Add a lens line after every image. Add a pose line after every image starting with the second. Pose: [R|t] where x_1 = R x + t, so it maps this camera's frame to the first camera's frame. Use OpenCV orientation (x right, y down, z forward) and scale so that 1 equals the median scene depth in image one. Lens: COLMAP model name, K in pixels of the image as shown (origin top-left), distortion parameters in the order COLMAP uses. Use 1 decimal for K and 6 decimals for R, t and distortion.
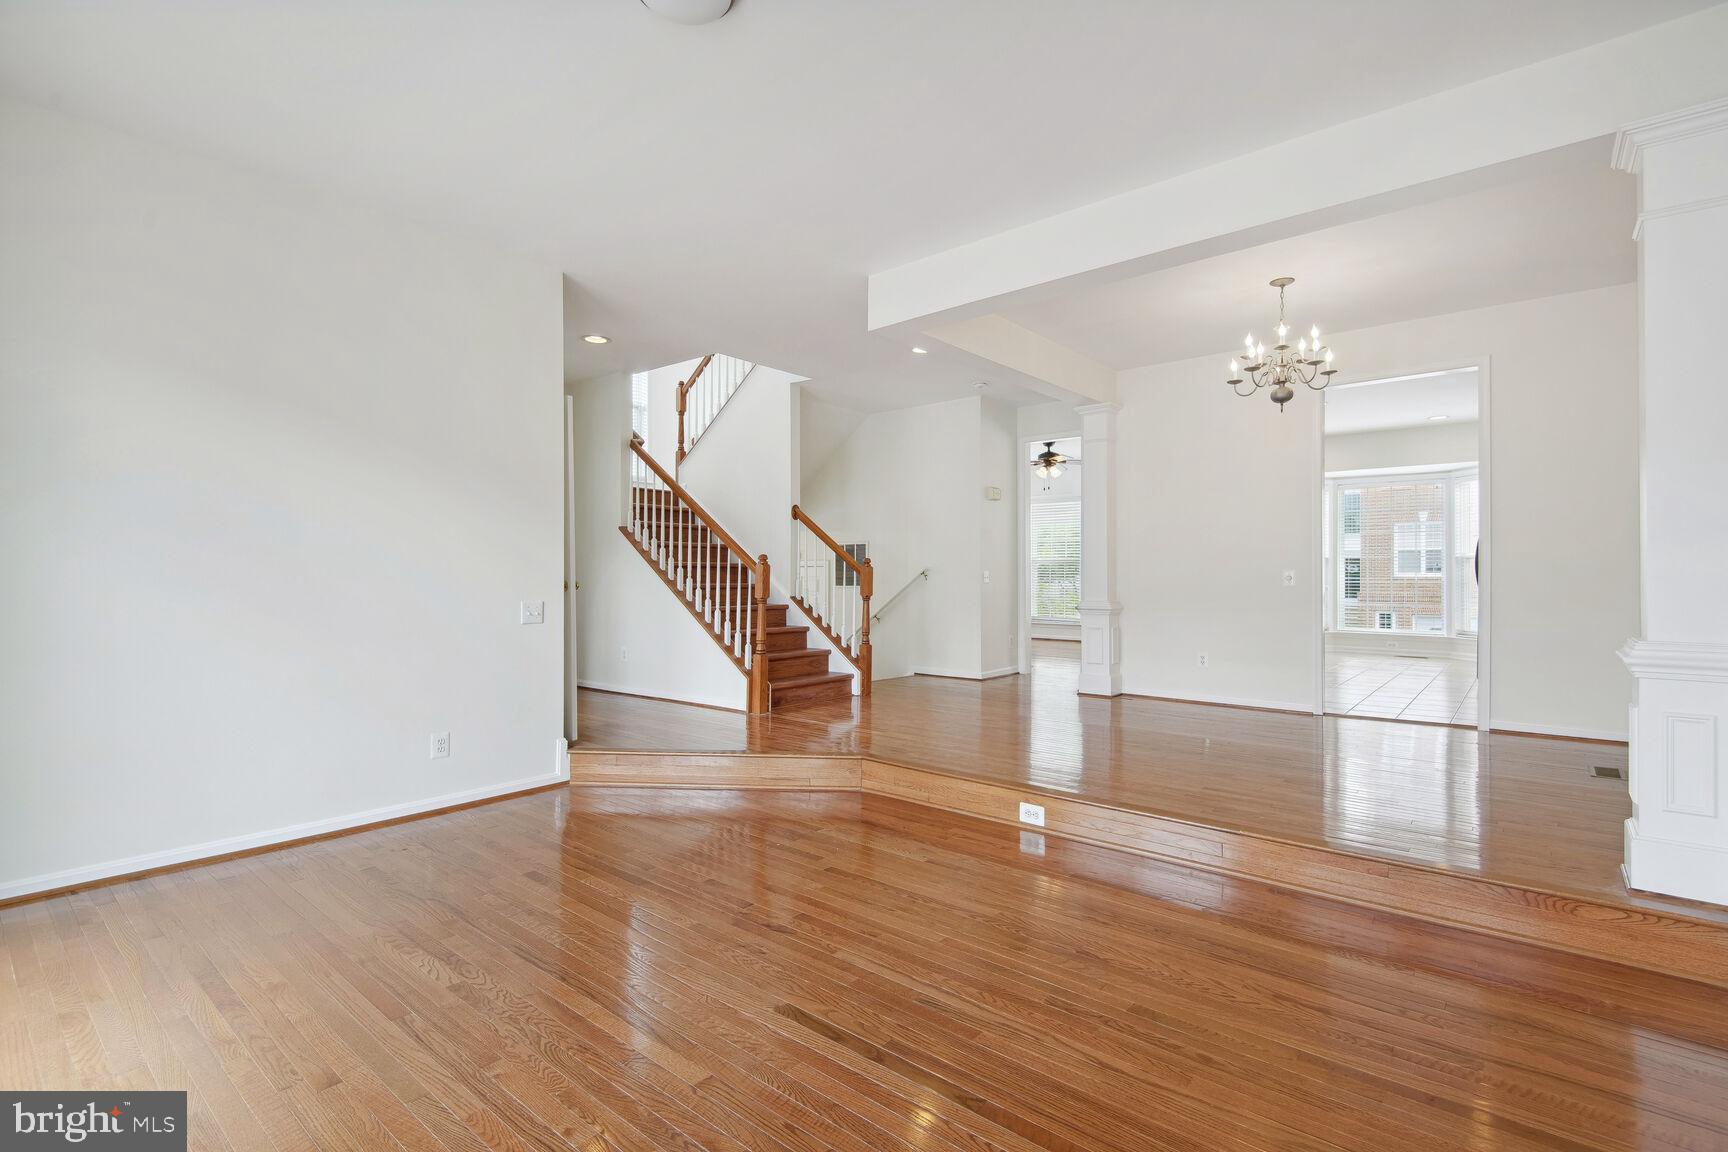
lens RADIAL K [[774.1, 0, 853.6], [0, 774.1, 563.7], [0, 0, 1]] dist [0.008695, -0.010488]
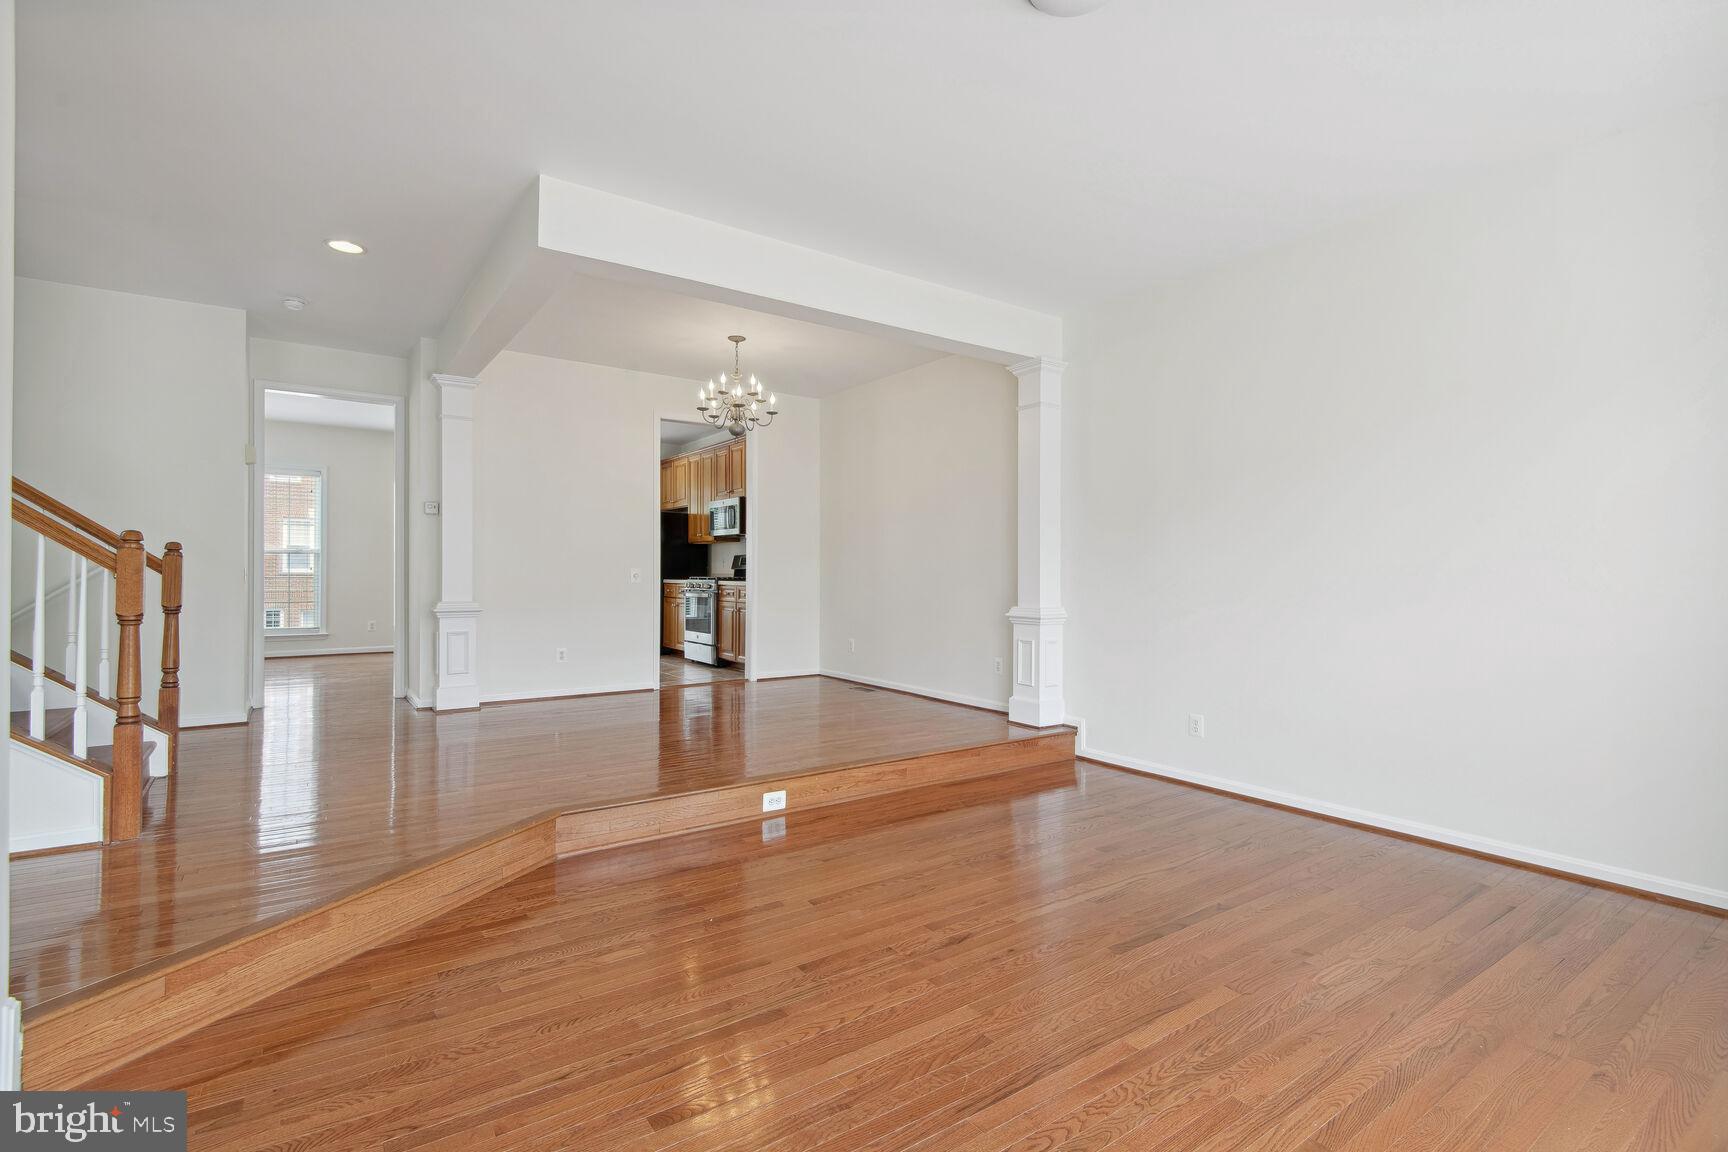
lens RADIAL K [[774.1, 0, 853.6], [0, 774.1, 563.7], [0, 0, 1]] dist [0.008695, -0.010488]
pose [[0.278398, 0.015482, 0.960341, -0.751292], [-0.020284, 0.999742, -0.010237, 0.008737], [-0.960252, -0.016630, 0.278640, 0.603154]]
